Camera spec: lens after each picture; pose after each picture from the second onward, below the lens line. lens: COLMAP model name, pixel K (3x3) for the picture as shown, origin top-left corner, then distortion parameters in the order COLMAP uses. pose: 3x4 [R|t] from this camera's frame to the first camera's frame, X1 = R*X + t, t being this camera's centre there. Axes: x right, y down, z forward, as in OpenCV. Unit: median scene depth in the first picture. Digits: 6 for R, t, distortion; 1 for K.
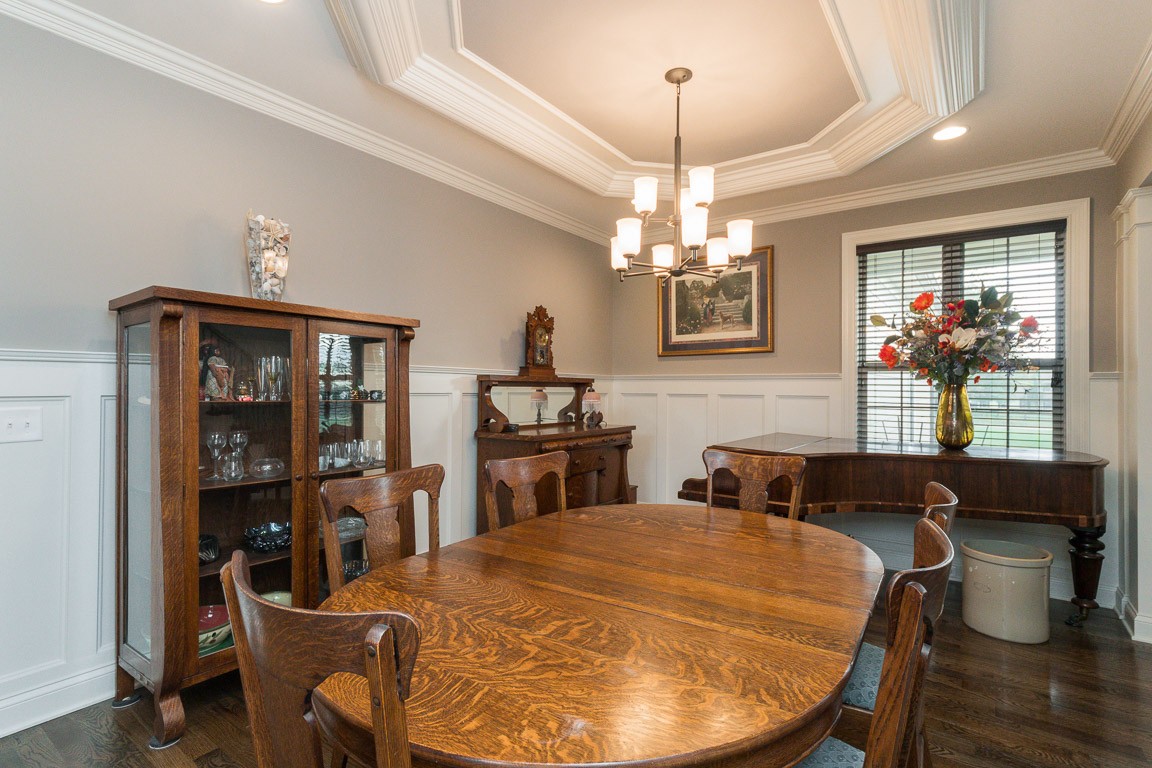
lens RADIAL K [[554.3, 0, 587.9], [0, 554.3, 387.0], [0, 0, 1]] dist [0.000171, -0.002131]
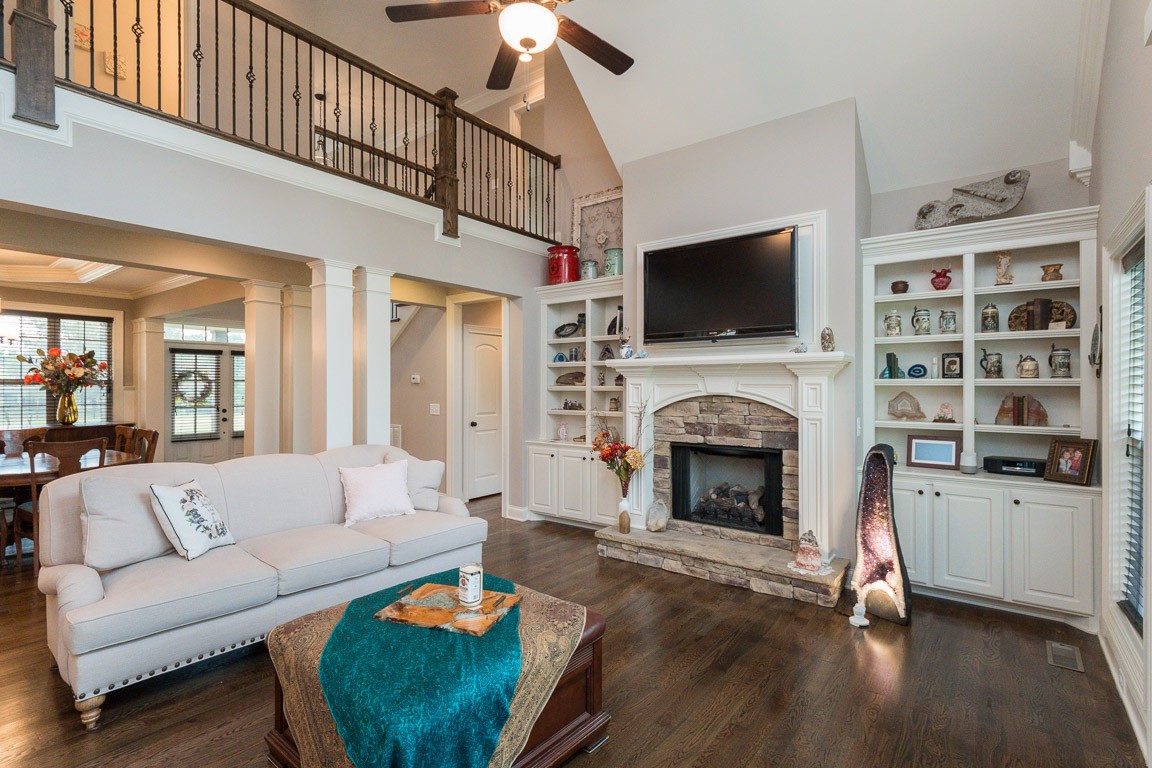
lens RADIAL K [[554.3, 0, 591.9], [0, 554.3, 383.4], [0, 0, 1]] dist [0.000171, -0.002131]
pose [[0.010590, -0.000450, 0.999944, -1.369747], [-0.004437, 0.999990, 0.000497, -0.048270], [-0.999934, -0.004442, 0.010587, -0.972889]]
